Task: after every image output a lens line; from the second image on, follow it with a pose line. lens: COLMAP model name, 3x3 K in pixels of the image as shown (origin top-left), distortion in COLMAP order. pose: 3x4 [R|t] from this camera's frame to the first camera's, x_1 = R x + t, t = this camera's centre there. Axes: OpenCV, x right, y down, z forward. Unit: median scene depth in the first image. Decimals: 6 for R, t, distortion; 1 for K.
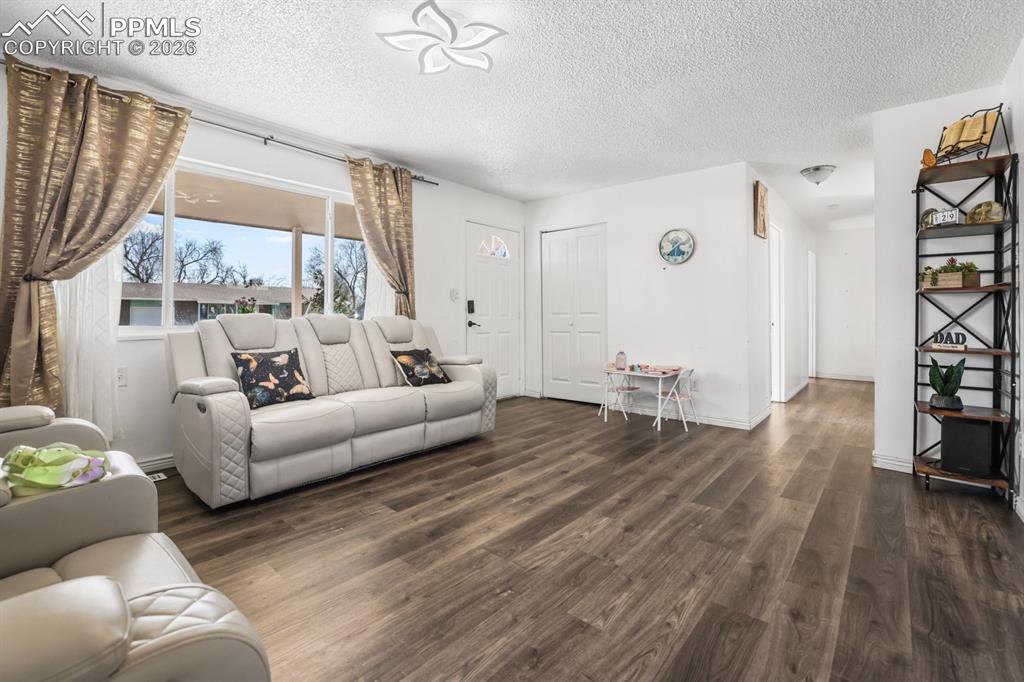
lens RADIAL K [[451.3, 0, 510.4], [0, 451.3, 318.9], [0, 0, 1]] dist [-0.033456, 0.008727]
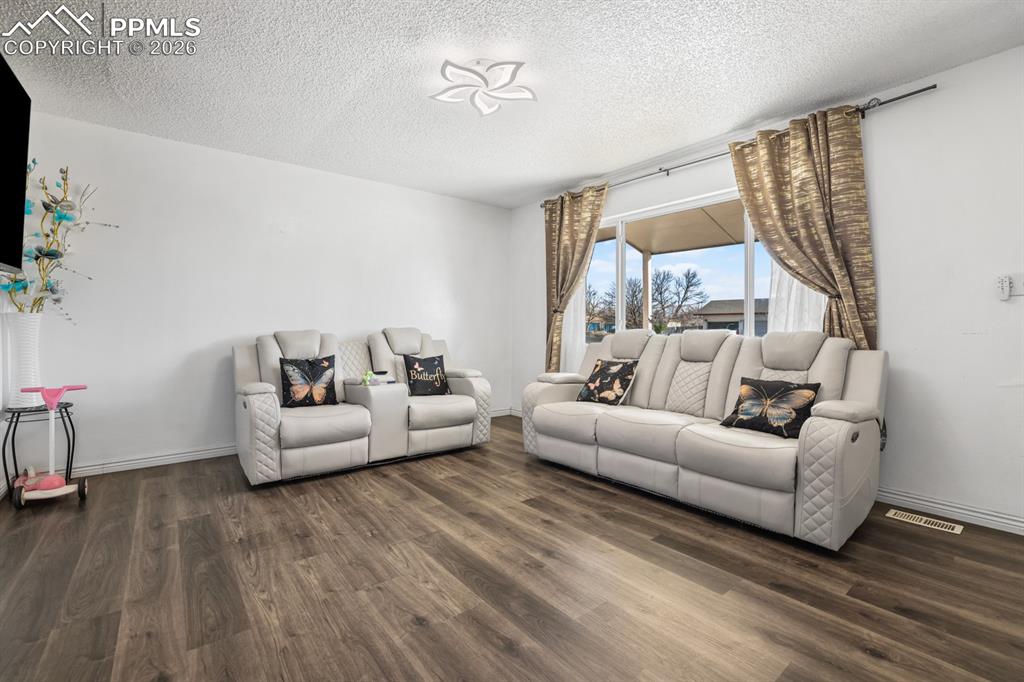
lens RADIAL K [[451.3, 0, 507.2], [0, 451.3, 330.3], [0, 0, 1]] dist [-0.033456, 0.008727]
pose [[-0.195941, -0.005971, -0.980598, 0.869771], [-0.008629, 0.999953, -0.004364, -0.002482], [0.980578, 0.007607, -0.195983, 1.167976]]
